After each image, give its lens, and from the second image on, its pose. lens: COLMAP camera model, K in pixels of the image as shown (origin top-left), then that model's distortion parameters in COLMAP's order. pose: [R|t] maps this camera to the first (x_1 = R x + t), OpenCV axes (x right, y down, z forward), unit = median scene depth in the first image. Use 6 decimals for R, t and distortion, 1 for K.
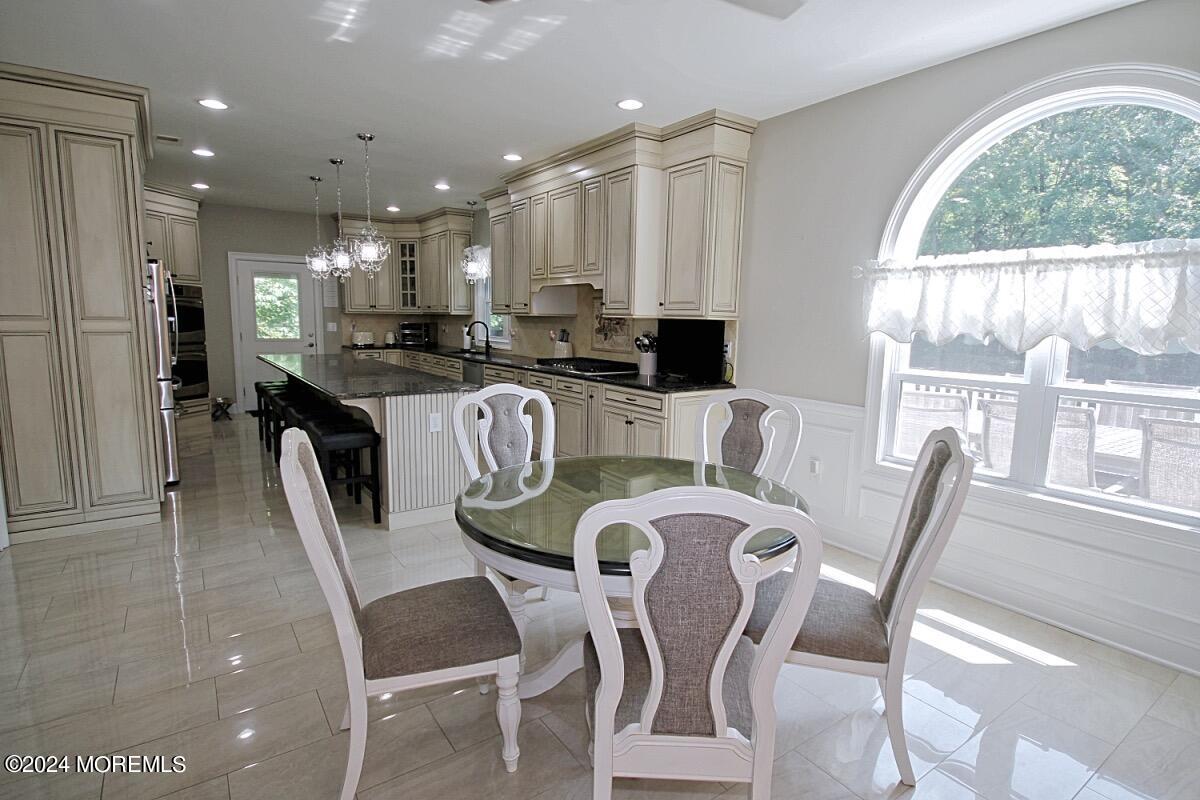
lens RADIAL K [[608.9, 0, 599.0], [0, 608.9, 400.2], [0, 0, 1]] dist [0.001563, 0.000447]
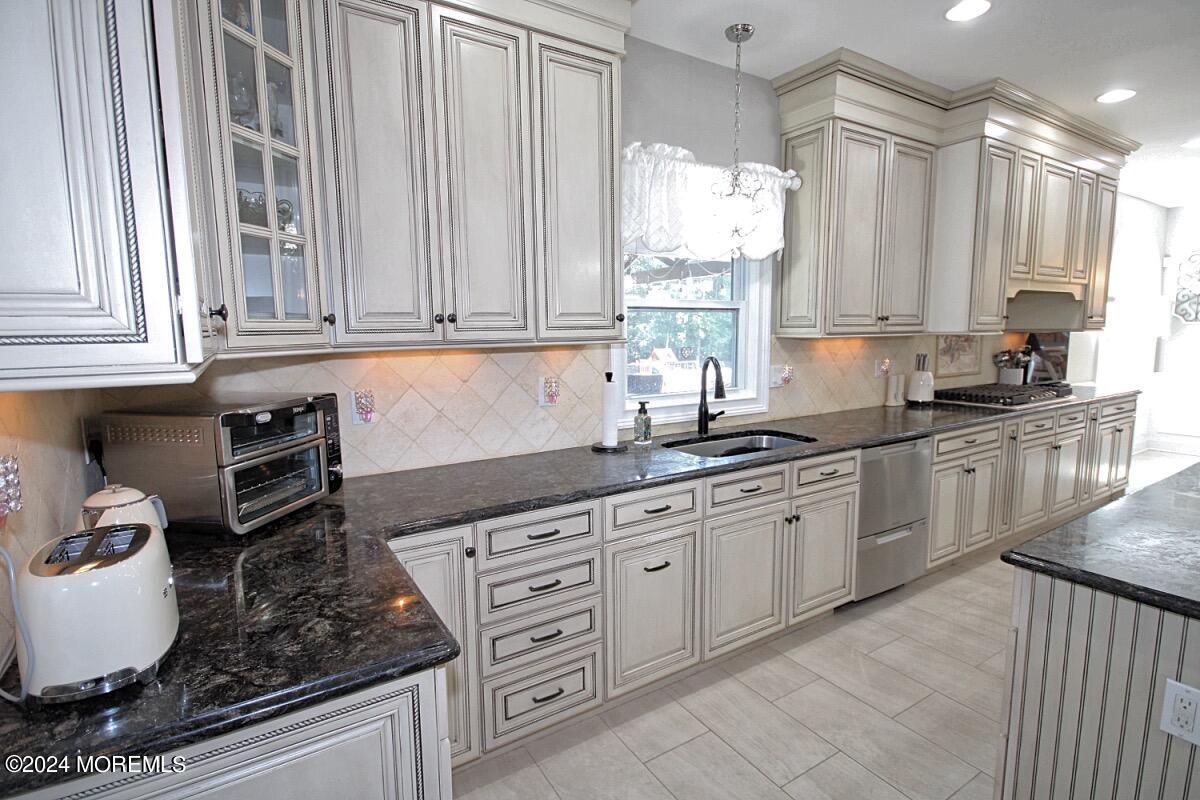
lens RADIAL K [[592.6, 0, 600.3], [0, 592.6, 399.5], [0, 0, 1]] dist [-0.000391, -0.000066]
pose [[0.044422, -0.141631, 0.988922, -0.613109], [0.142325, 0.980699, 0.134060, -0.174902], [-0.988823, 0.134793, 0.063722, 1.125806]]
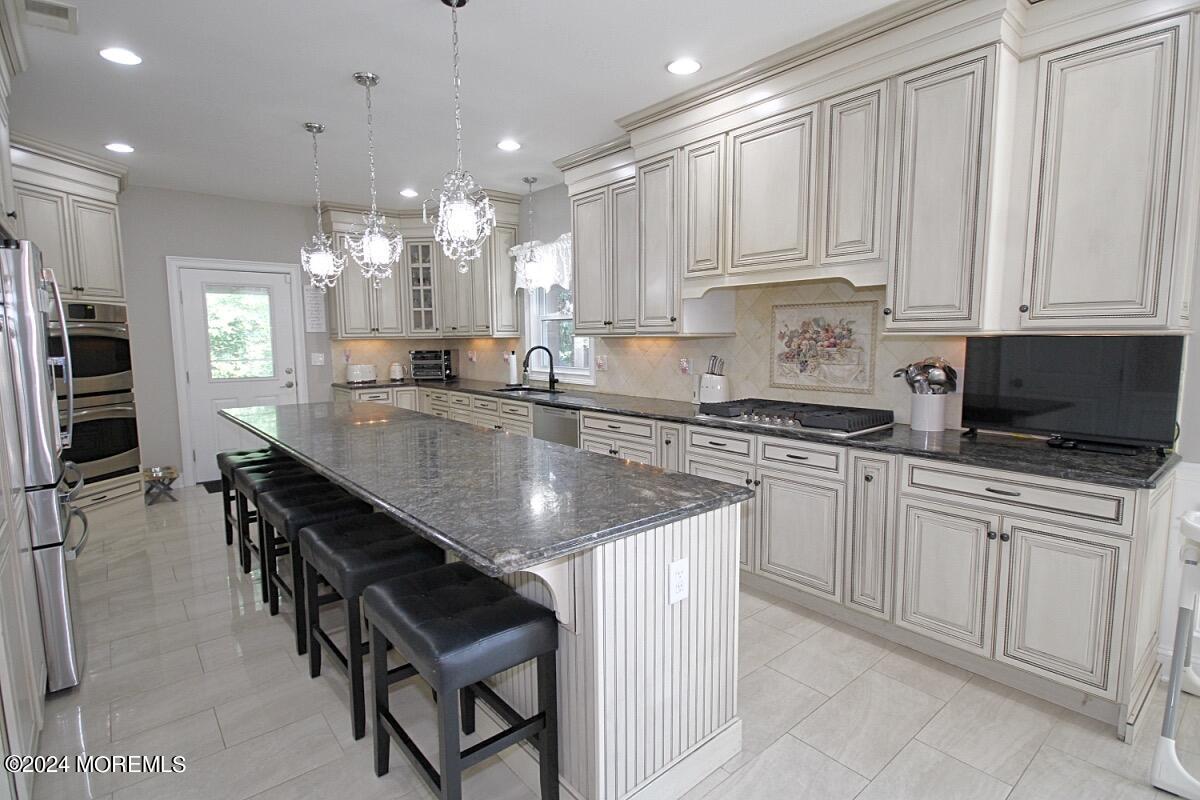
lens RADIAL K [[592.6, 0, 600.3], [0, 592.6, 399.5], [0, 0, 1]] dist [-0.000391, -0.000066]
pose [[0.995473, -0.035436, 0.088188, -0.204511], [0.037966, 0.998909, -0.027185, -0.048935], [-0.087128, 0.030410, 0.995733, 0.325902]]
